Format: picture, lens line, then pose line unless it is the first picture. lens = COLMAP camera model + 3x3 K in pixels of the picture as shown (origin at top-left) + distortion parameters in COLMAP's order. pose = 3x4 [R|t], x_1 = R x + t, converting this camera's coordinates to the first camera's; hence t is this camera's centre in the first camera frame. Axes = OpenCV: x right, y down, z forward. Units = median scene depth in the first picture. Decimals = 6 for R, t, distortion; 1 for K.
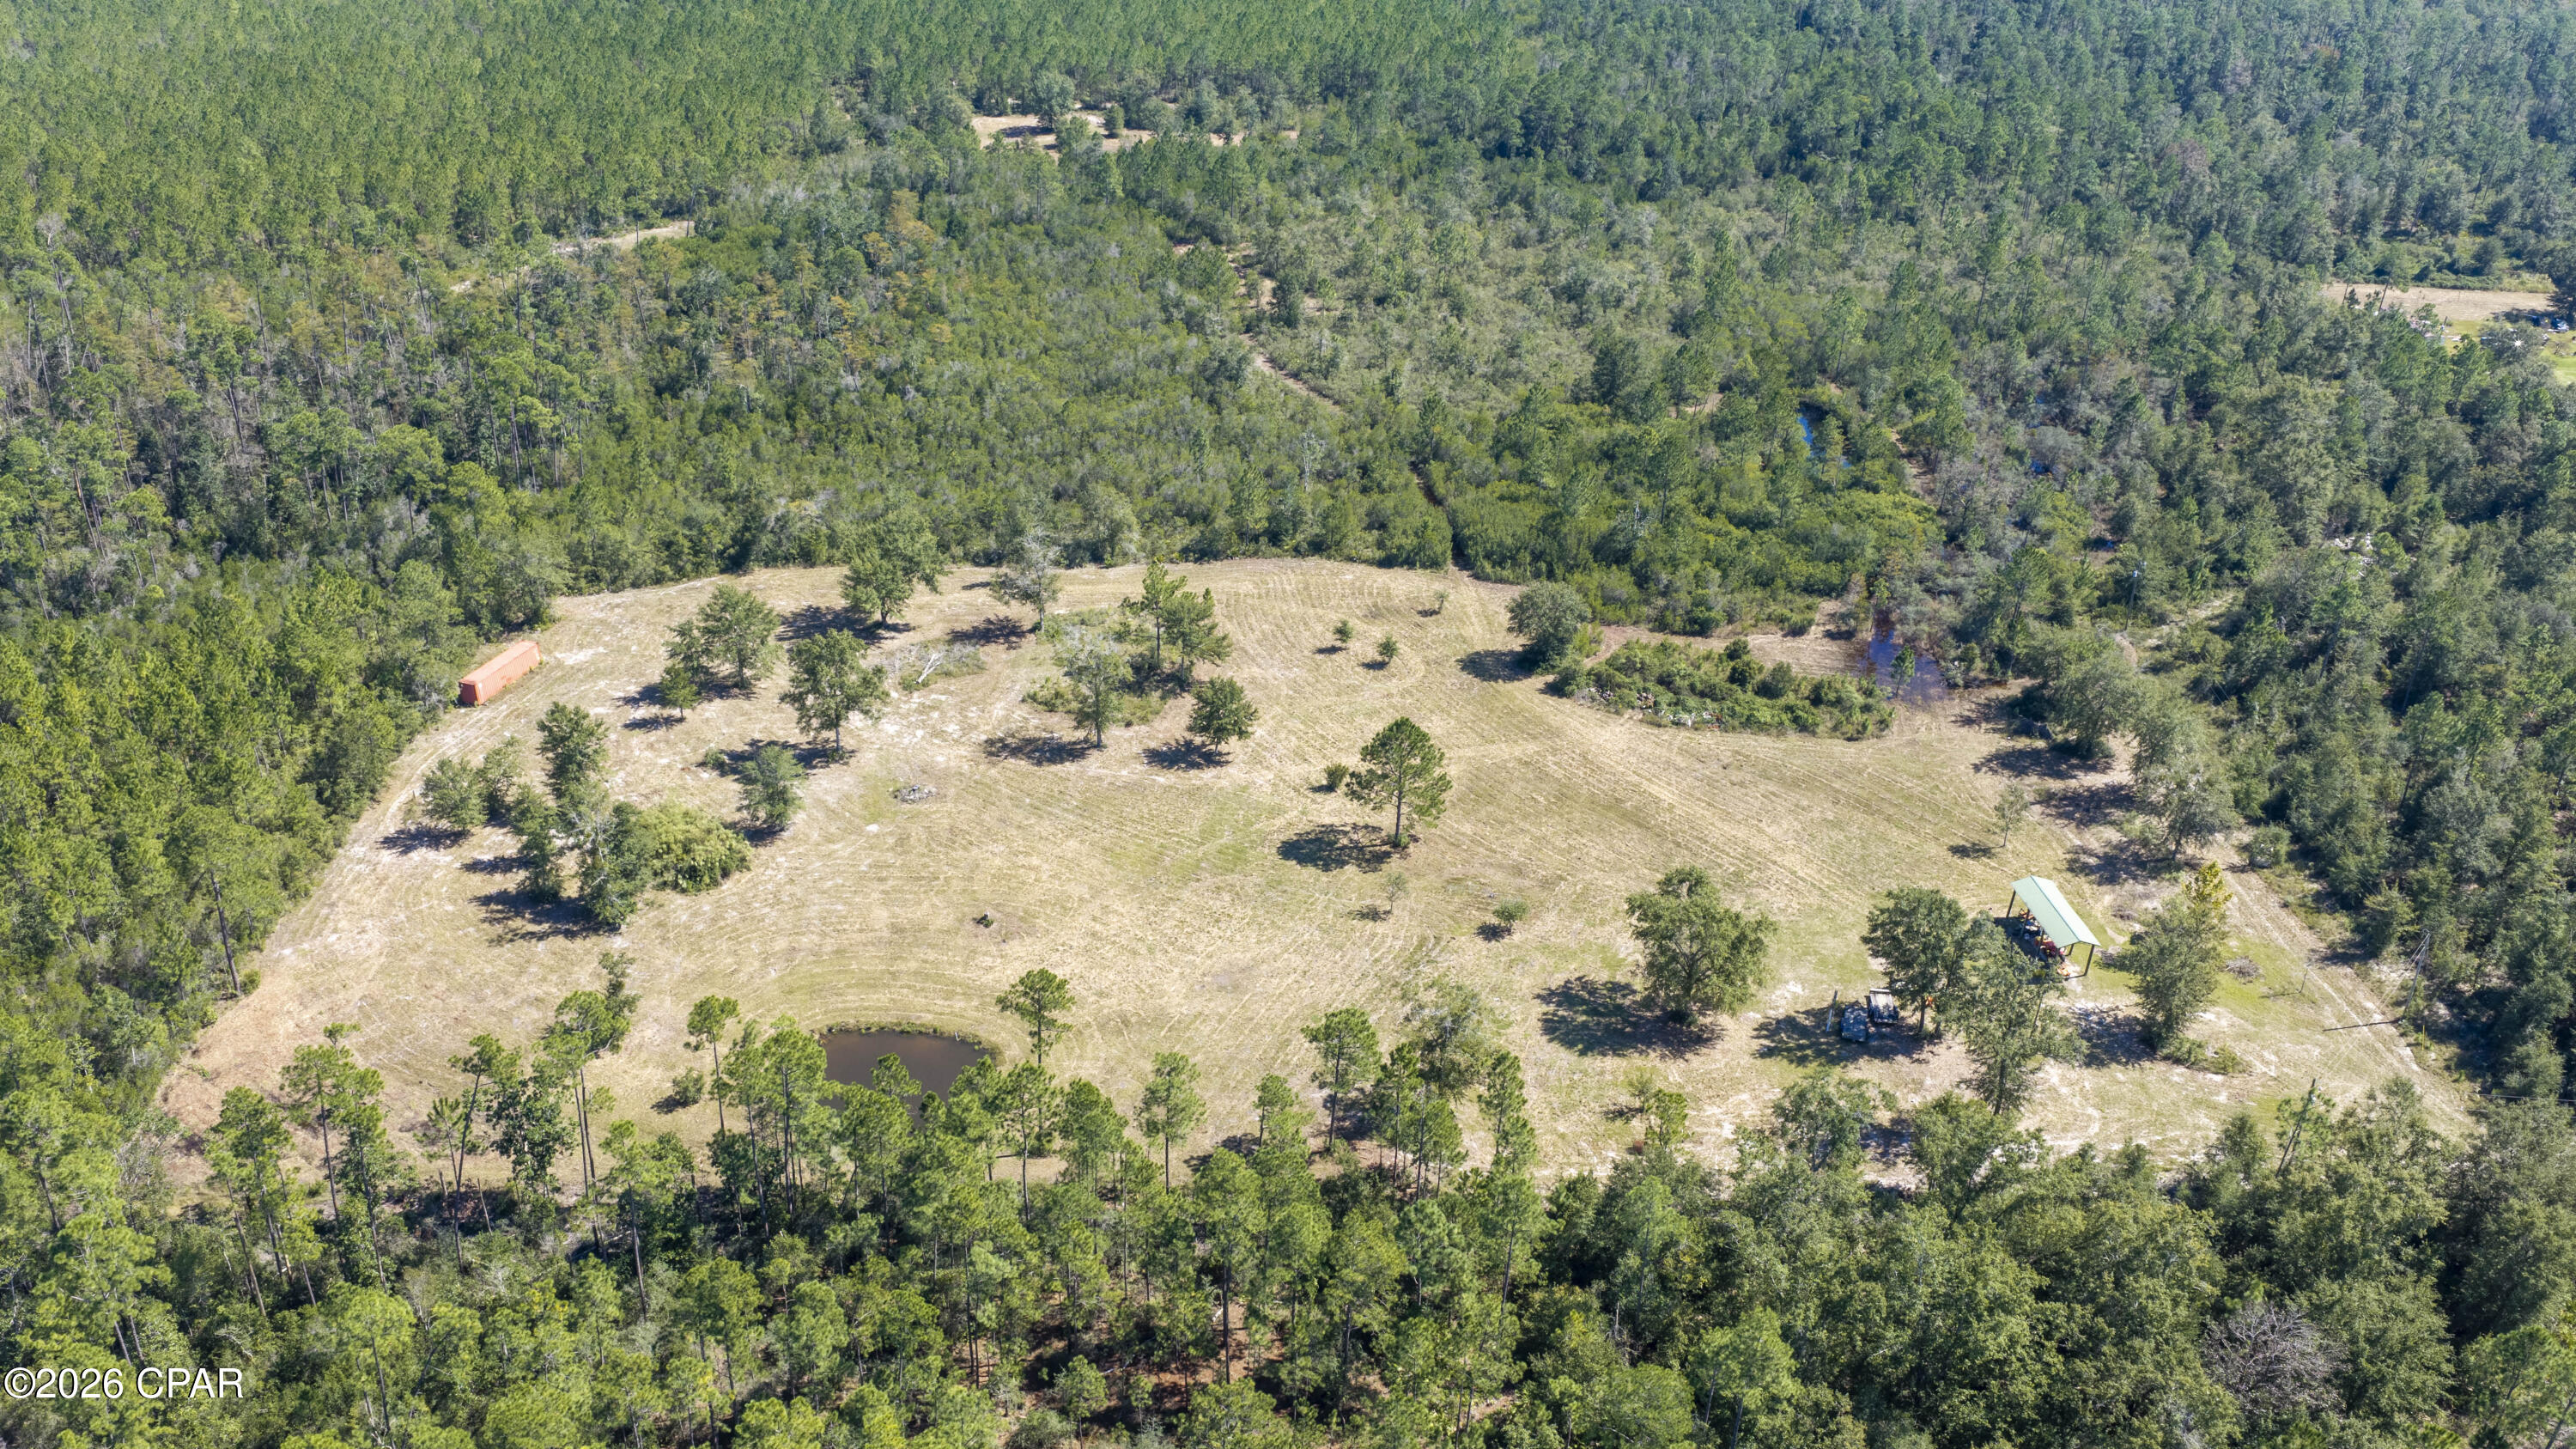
lens RADIAL K [[2035.2, 0, 1288.0], [0, 2035.2, 724.5], [0, 0, 1]] dist [0.003953, -0.011743]
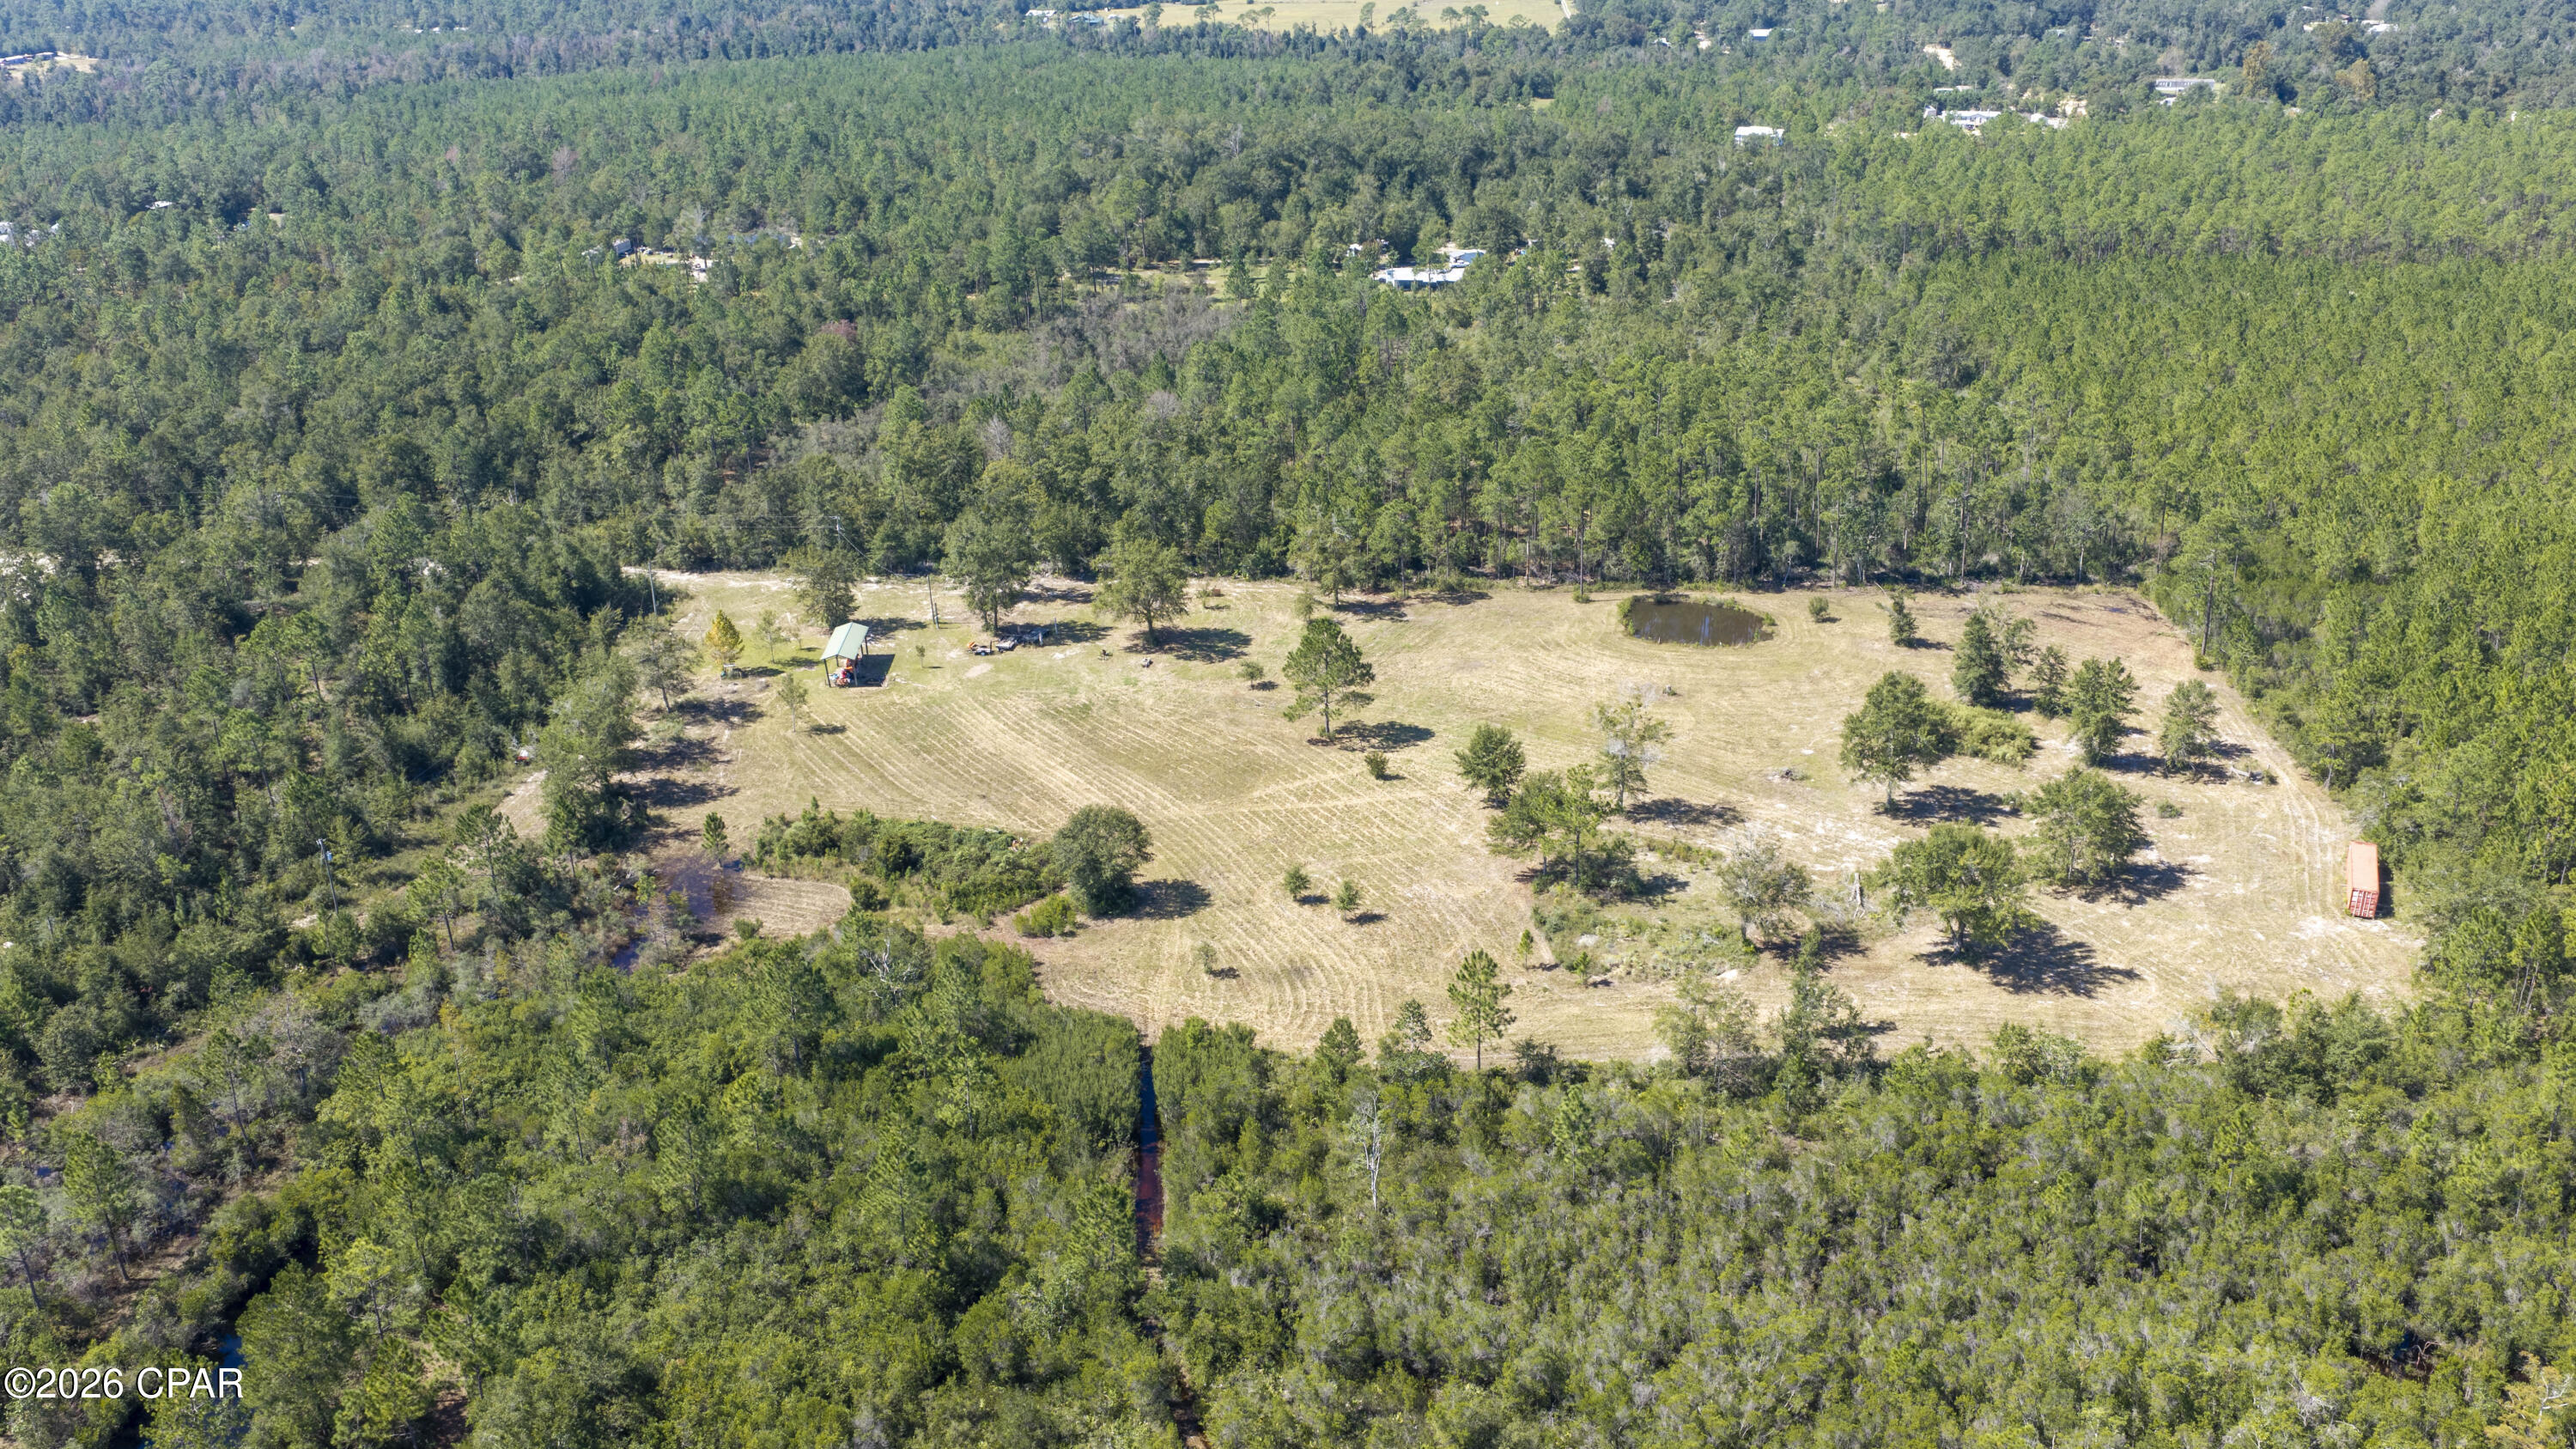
lens RADIAL K [[2035.2, 0, 1288.0], [0, 2035.2, 724.5], [0, 0, 1]] dist [0.003953, -0.011743]
pose [[-0.997363, -0.027463, 0.067180, 0.000335], [0.037666, 0.595355, 0.802579, -0.800366], [-0.062037, 0.802993, -0.592751, 1.566423]]
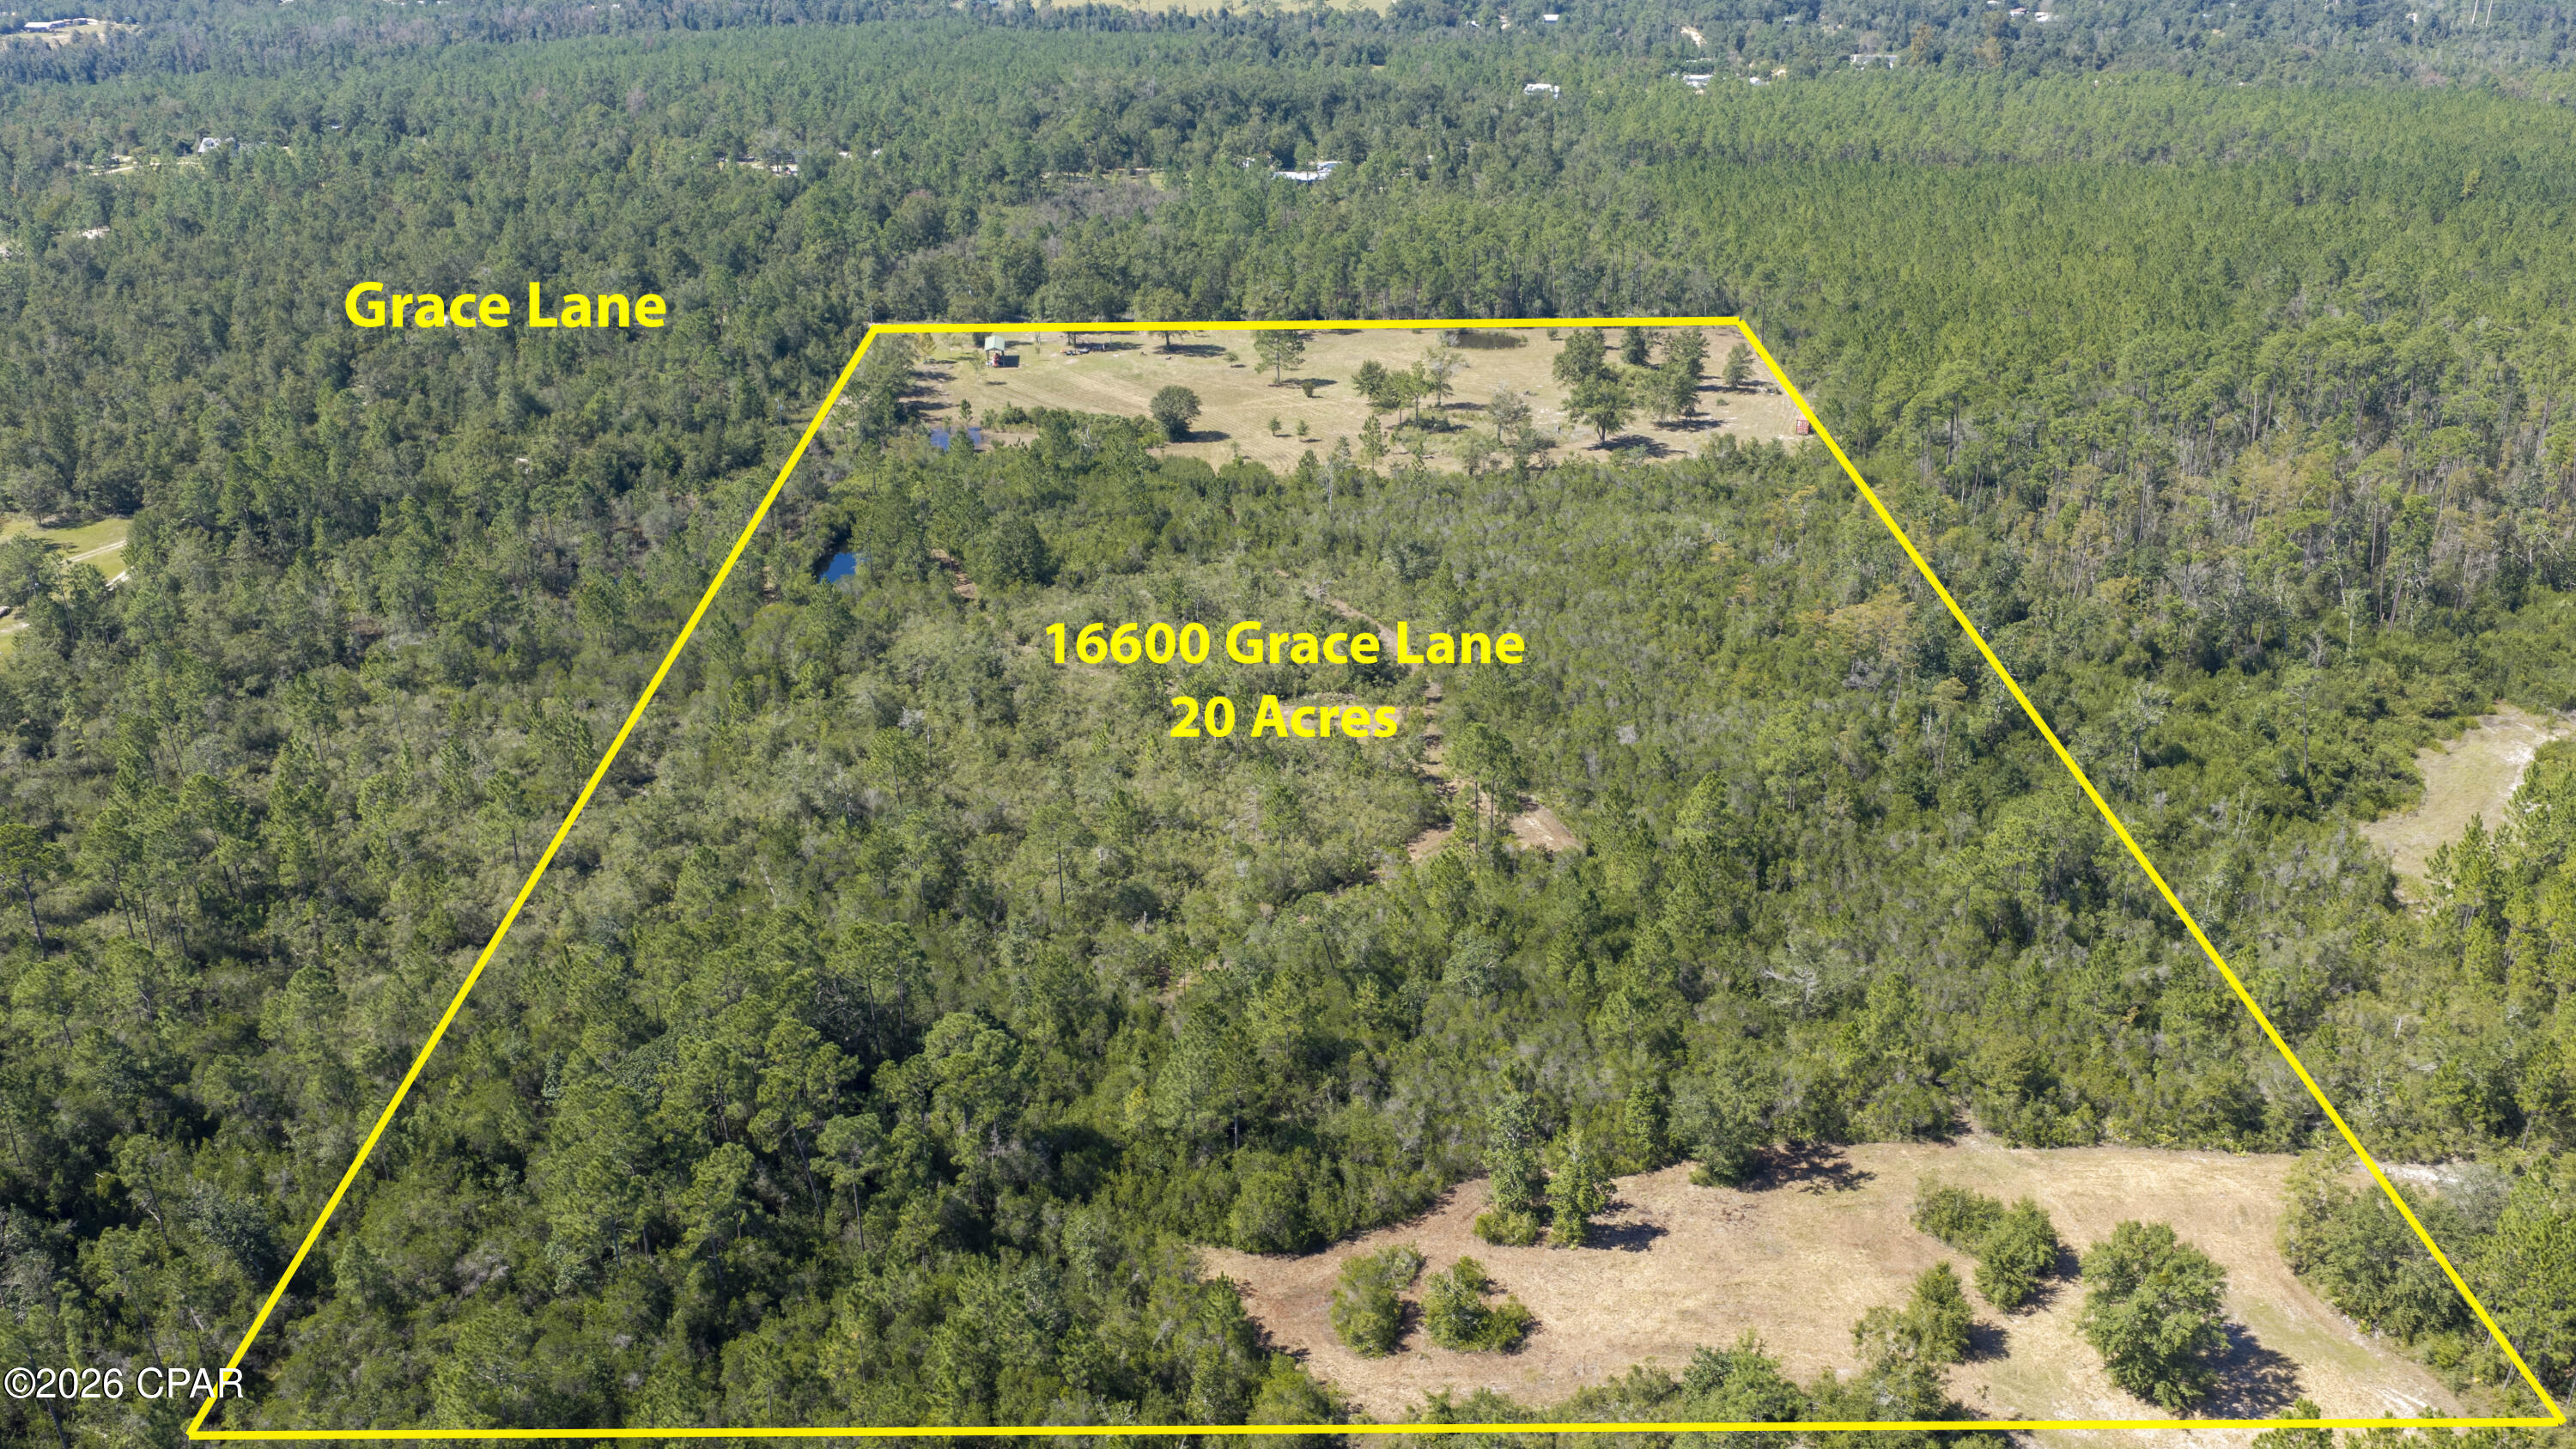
lens RADIAL K [[2035.2, 0, 1288.0], [0, 2035.2, 724.5], [0, 0, 1]] dist [0.003953, -0.011743]
pose [[-0.999852, -0.010369, -0.013716, 0.064752], [-0.017193, 0.592670, 0.805262, -1.298283], [-0.000221, 0.805379, -0.592761, 2.337597]]
